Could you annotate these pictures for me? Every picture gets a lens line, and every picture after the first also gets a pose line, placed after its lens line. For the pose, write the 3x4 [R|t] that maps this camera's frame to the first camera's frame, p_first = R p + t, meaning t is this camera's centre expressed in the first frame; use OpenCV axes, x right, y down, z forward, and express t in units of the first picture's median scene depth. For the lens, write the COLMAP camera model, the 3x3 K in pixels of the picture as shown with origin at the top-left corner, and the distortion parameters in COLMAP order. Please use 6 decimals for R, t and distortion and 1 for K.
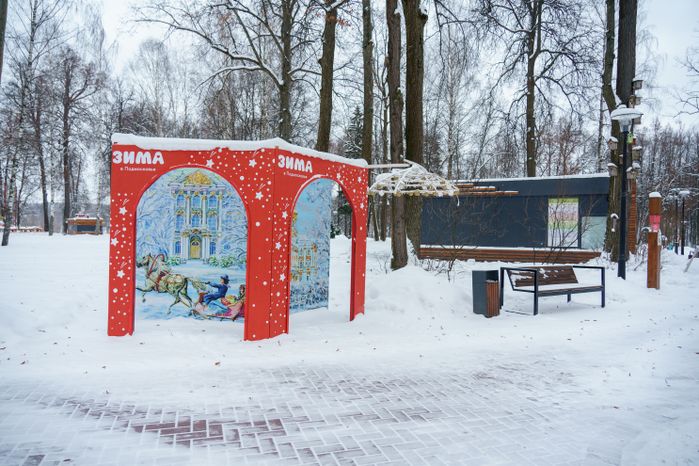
lens RADIAL K [[485.4, 0, 349.5], [0, 485.4, 233.0], [0, 0, 1]] dist [-0.003370, -0.001478]
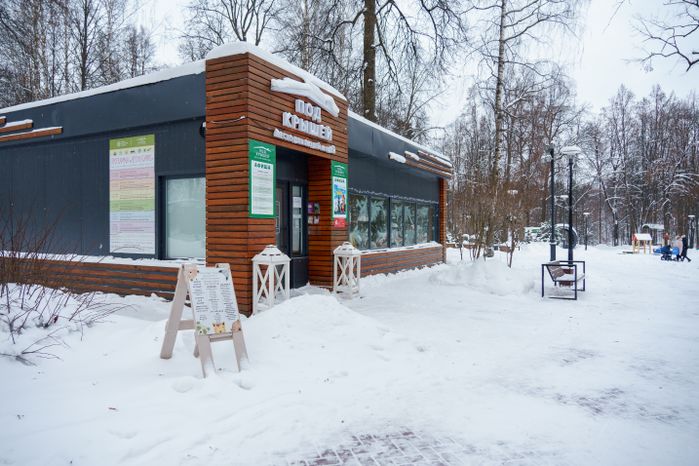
lens RADIAL K [[485.4, 0, 349.5], [0, 485.4, 233.0], [0, 0, 1]] dist [-0.003370, -0.001478]
pose [[0.997200, -0.002569, -0.074743, 0.648657], [0.002492, 0.999996, -0.001132, 0.011336], [0.074745, 0.000943, 0.997202, 0.592609]]
